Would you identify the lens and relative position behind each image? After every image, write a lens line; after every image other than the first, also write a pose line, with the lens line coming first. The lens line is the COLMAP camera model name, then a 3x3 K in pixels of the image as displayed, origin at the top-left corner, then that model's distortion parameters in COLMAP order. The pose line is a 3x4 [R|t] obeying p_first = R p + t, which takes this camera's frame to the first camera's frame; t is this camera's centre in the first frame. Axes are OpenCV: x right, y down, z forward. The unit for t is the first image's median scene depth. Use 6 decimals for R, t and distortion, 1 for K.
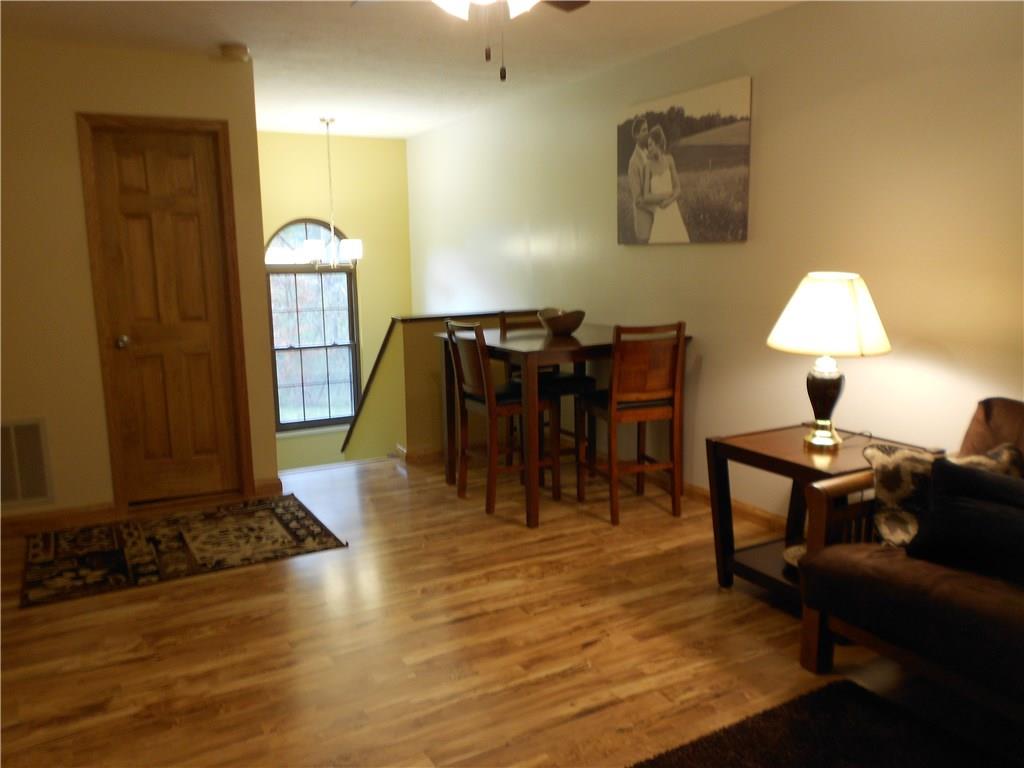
lens RADIAL K [[804.7, 0, 512.0], [0, 804.7, 384.0], [0, 0, 1]] dist [0.037433, -0.001573]
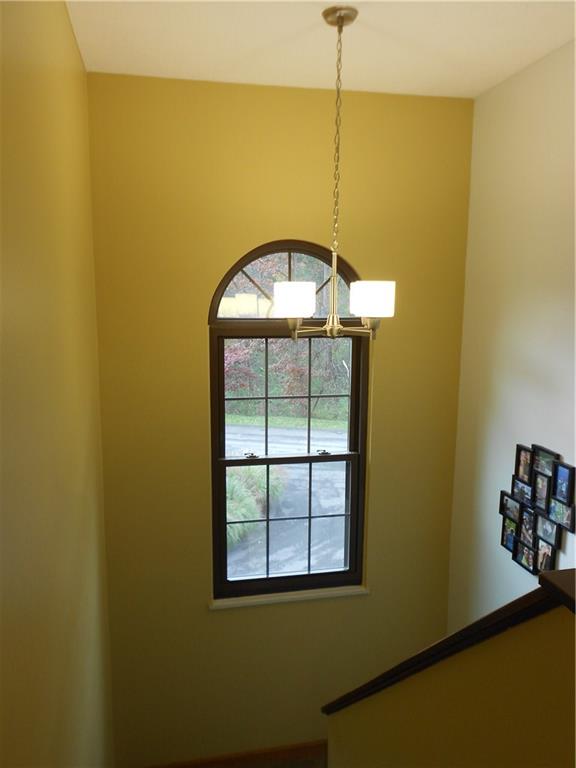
lens RADIAL K [[603.5, 0, 288.0], [0, 603.5, 384.0], [0, 0, 1]] dist [0.037433, -0.001573]
pose [[0.956976, 0.073674, -0.280657, -0.127863], [-0.070244, 0.997281, 0.022276, -0.112469], [0.281535, -0.001603, 0.959550, 0.581084]]
